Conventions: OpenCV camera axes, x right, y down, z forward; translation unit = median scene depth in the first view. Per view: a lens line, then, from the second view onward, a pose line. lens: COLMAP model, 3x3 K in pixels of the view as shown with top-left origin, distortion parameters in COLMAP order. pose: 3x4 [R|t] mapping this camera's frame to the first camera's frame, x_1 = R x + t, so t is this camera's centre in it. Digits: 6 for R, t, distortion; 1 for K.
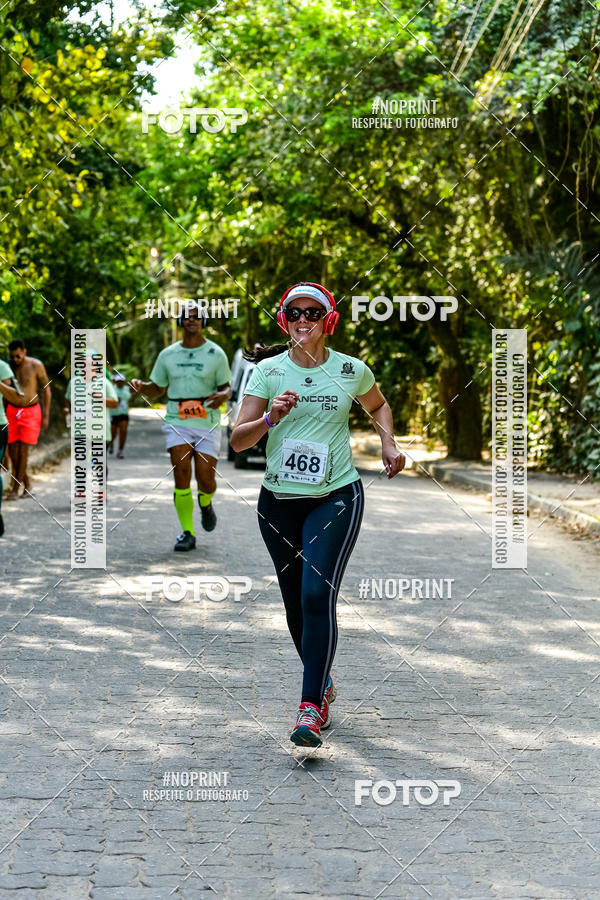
lens RADIAL K [[1834.1, 0, 328.8], [0, 1834.1, 451.6], [0, 0, 1]] dist [0.085267, -0.200796]
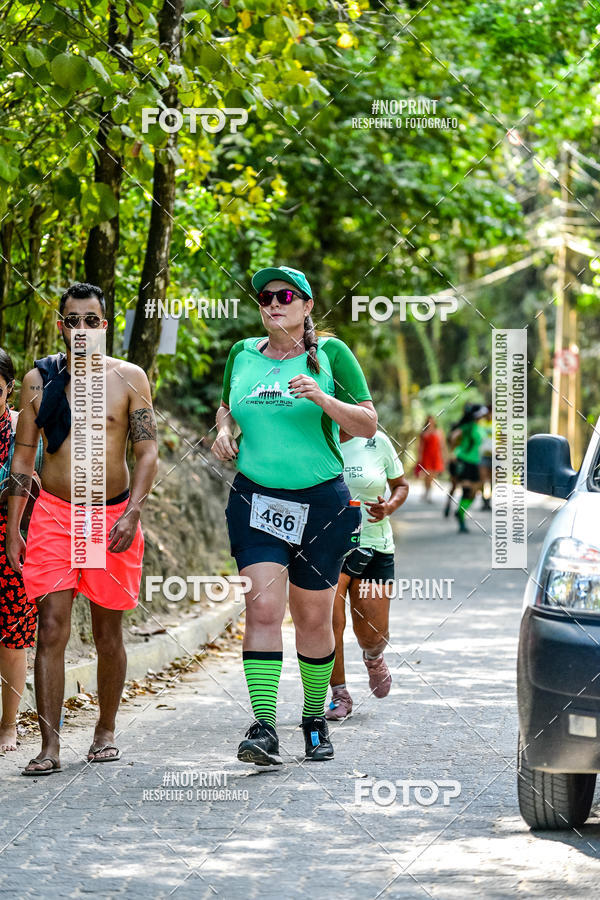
lens RADIAL K [[3635.7, 0, 242.3], [0, 3635.7, 525.4], [0, 0, 1]] dist [-0.993895, -1.051999]
pose [[0.985868, 0.004144, -0.167474, -0.012547], [-0.006128, 0.999917, -0.011327, -0.002963], [0.167413, 0.012193, 0.985811, 0.116285]]
